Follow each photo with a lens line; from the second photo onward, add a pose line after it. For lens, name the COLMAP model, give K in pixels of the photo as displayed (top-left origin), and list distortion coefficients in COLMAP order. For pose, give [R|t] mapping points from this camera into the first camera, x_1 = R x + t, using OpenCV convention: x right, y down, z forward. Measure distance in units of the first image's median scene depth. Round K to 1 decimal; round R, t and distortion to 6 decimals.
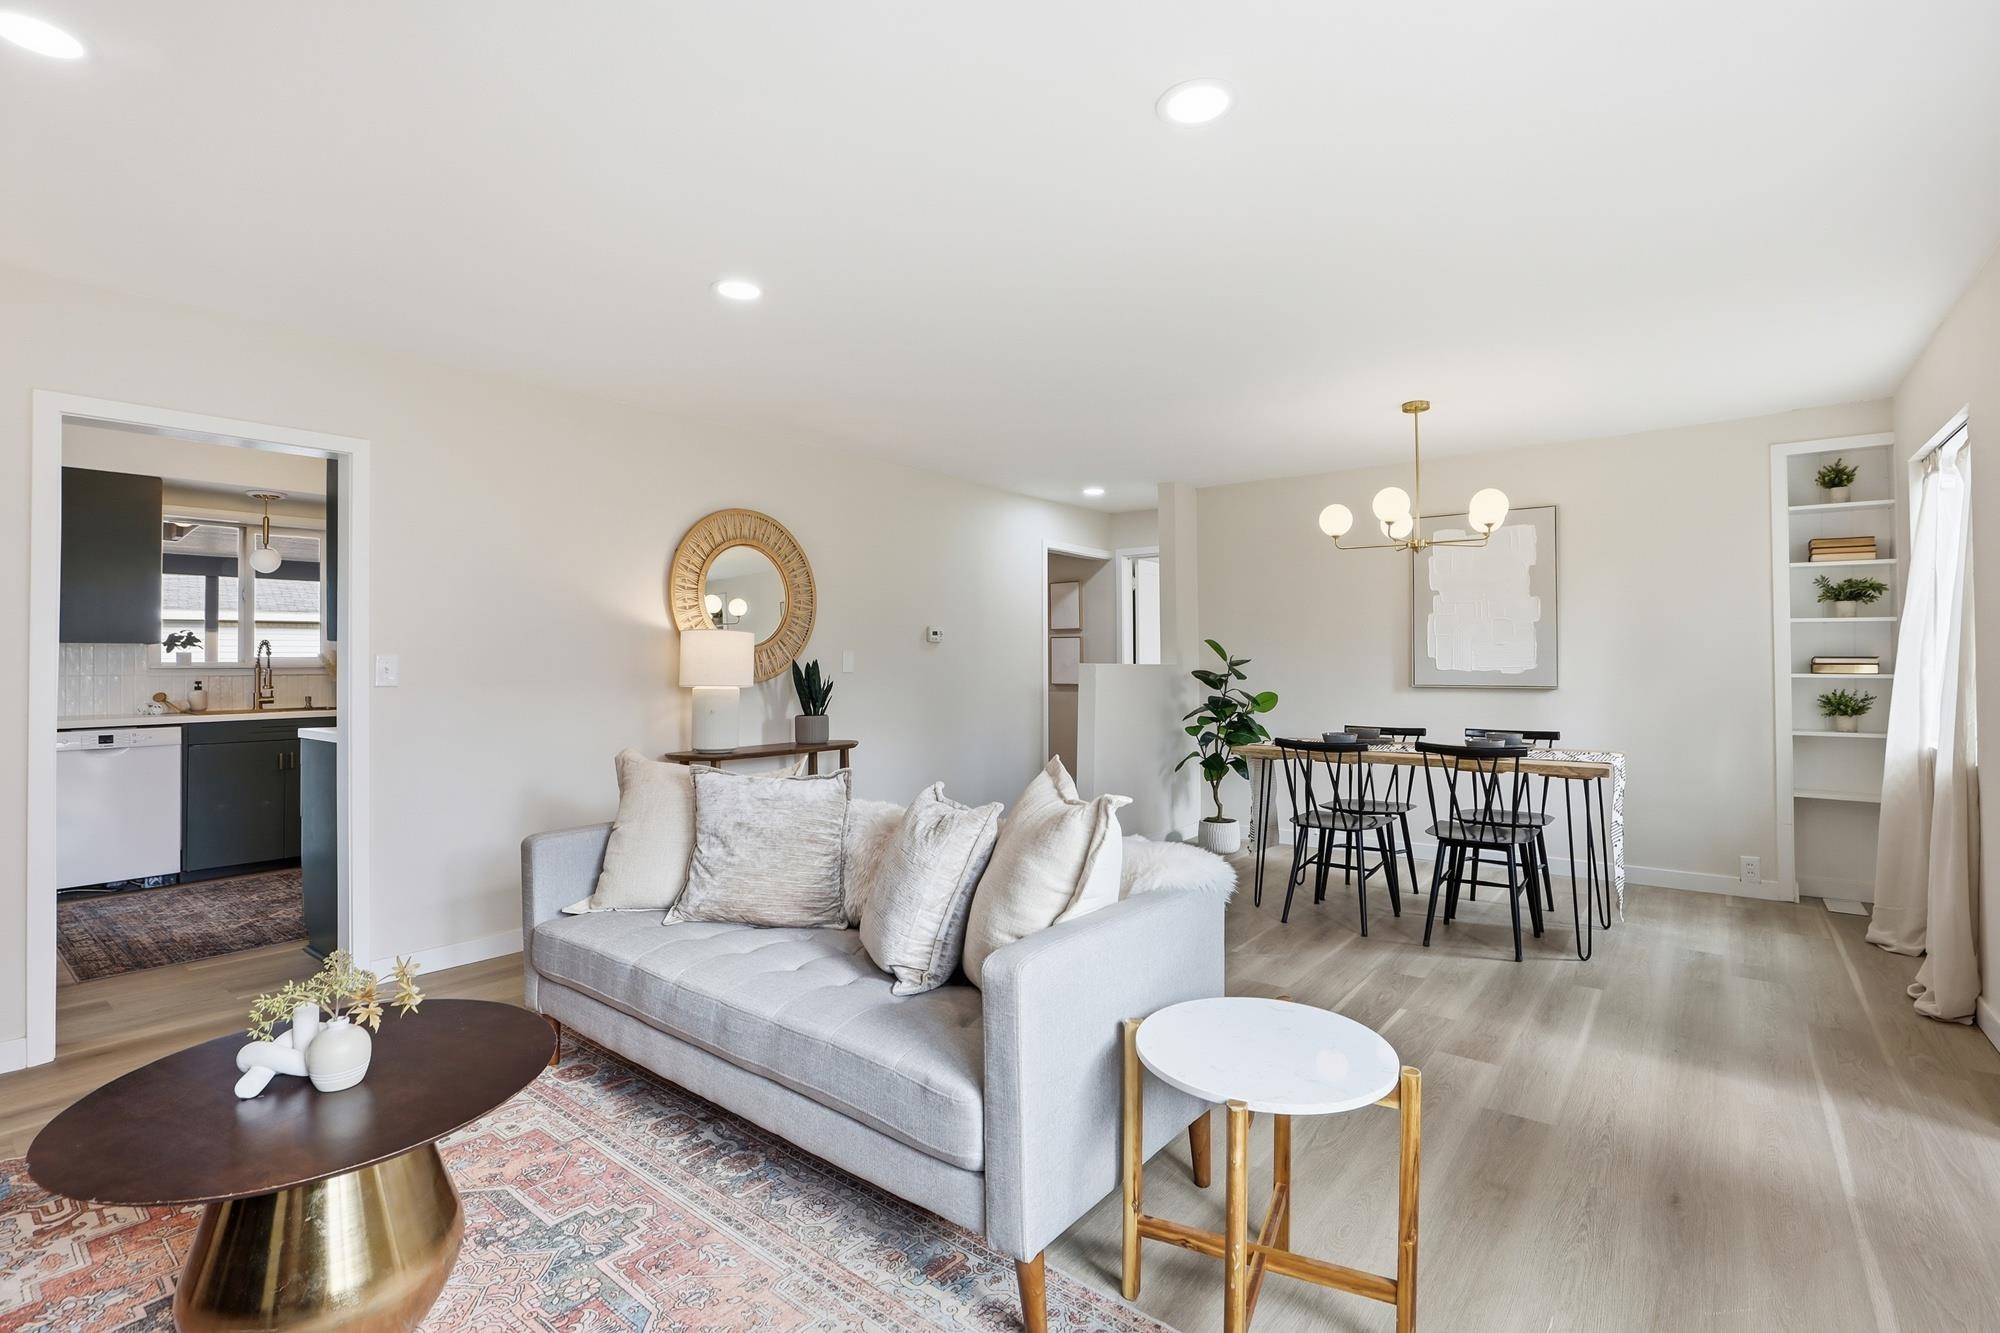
lens RADIAL K [[924.6, 0, 990.0], [0, 924.6, 677.3], [0, 0, 1]] dist [-0.035354, 0.001366]
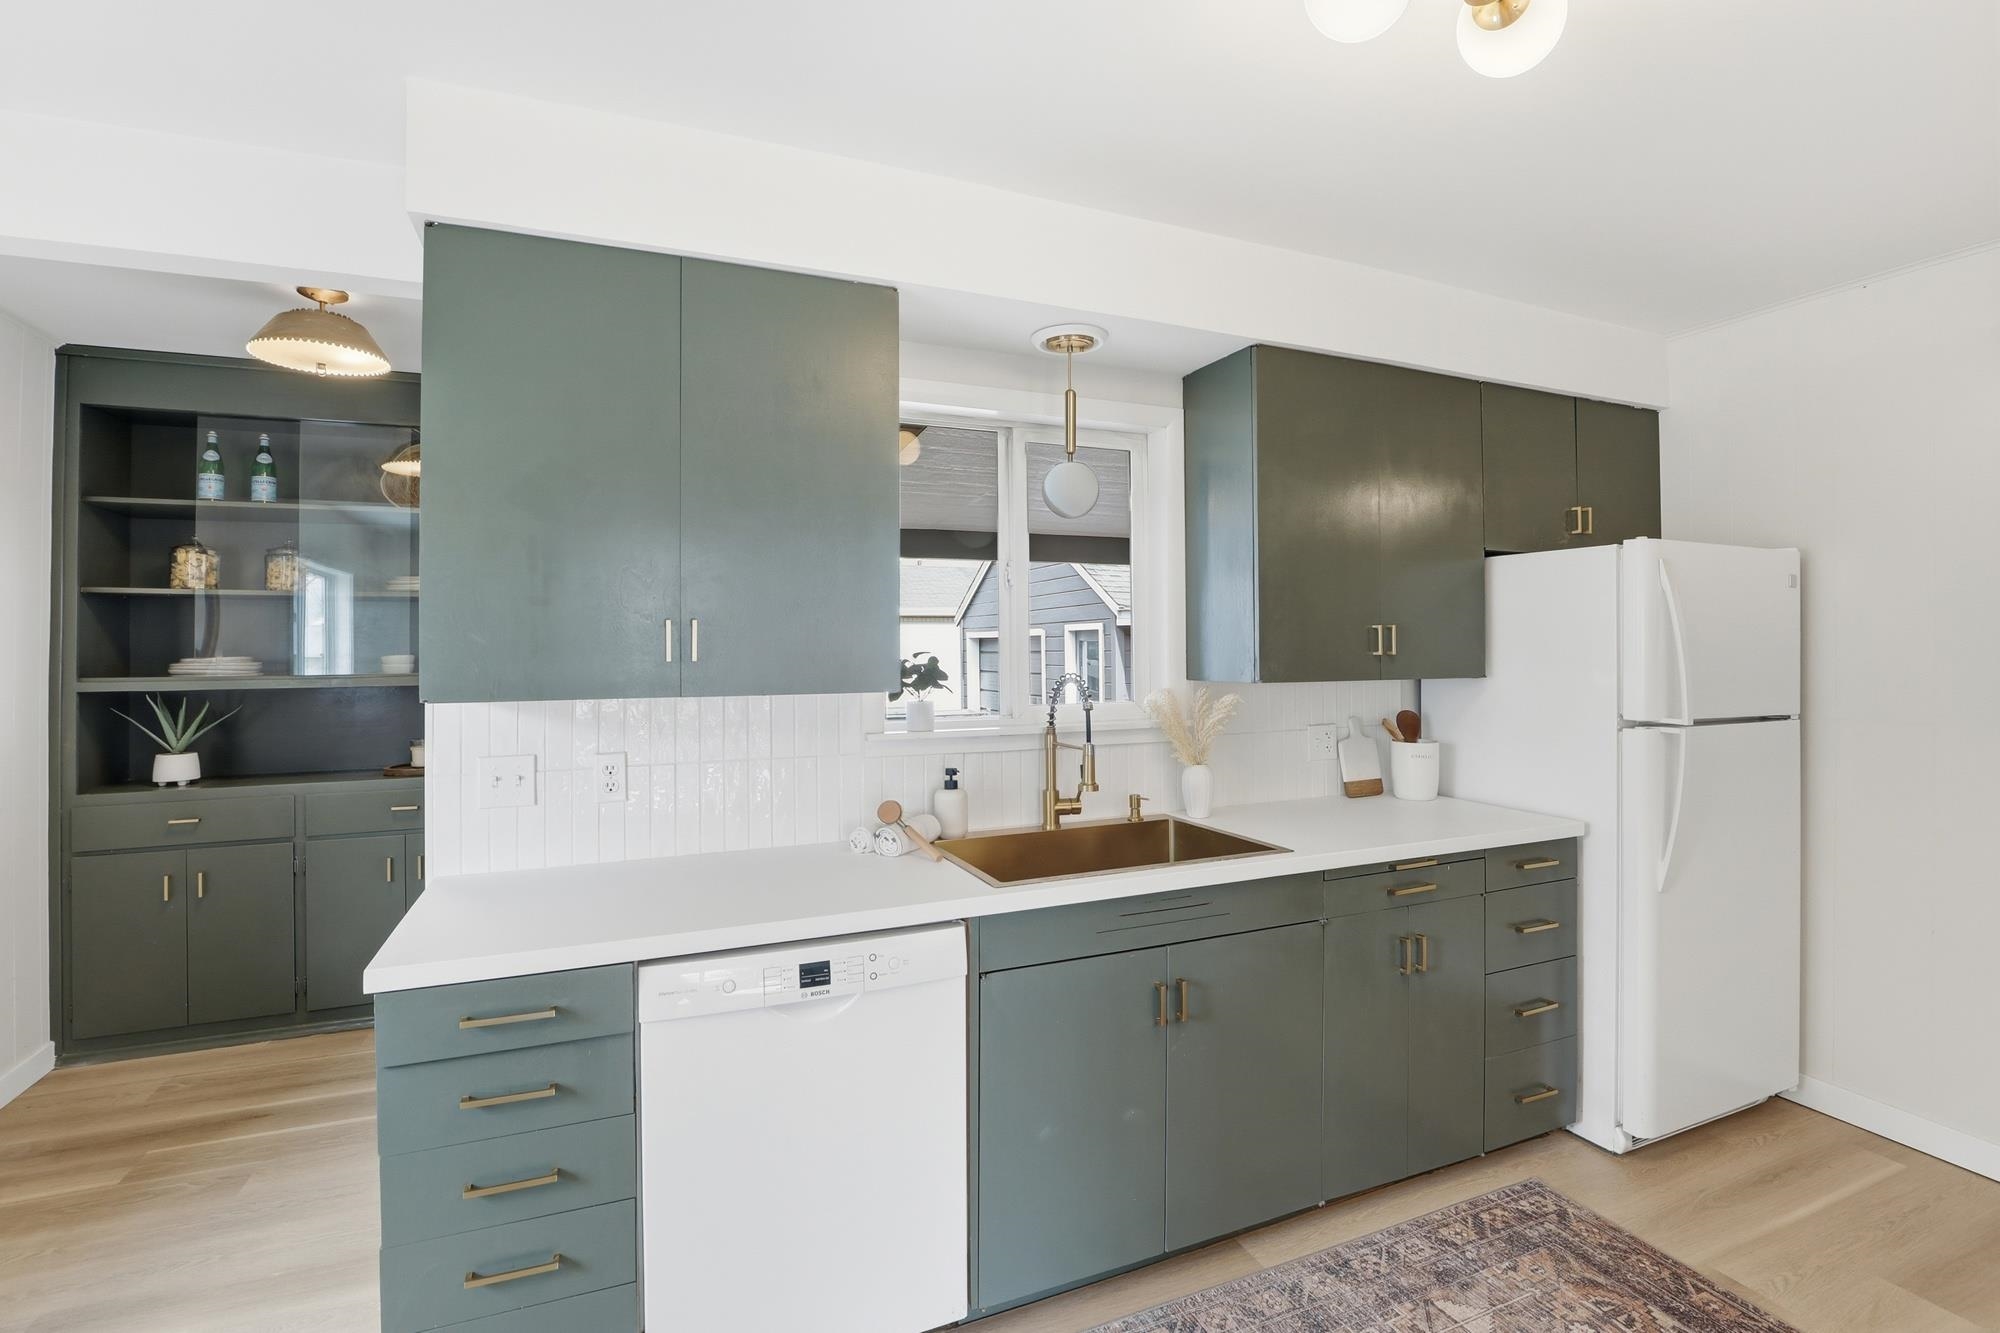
lens RADIAL K [[924.6, 0, 1004.9], [0, 924.6, 646.4], [0, 0, 1]] dist [-0.035354, 0.001366]
pose [[0.876464, 0.003715, -0.481453, -0.653332], [-0.004735, 0.999988, -0.000904, -0.060114], [0.481444, 0.003072, 0.876472, 0.623328]]
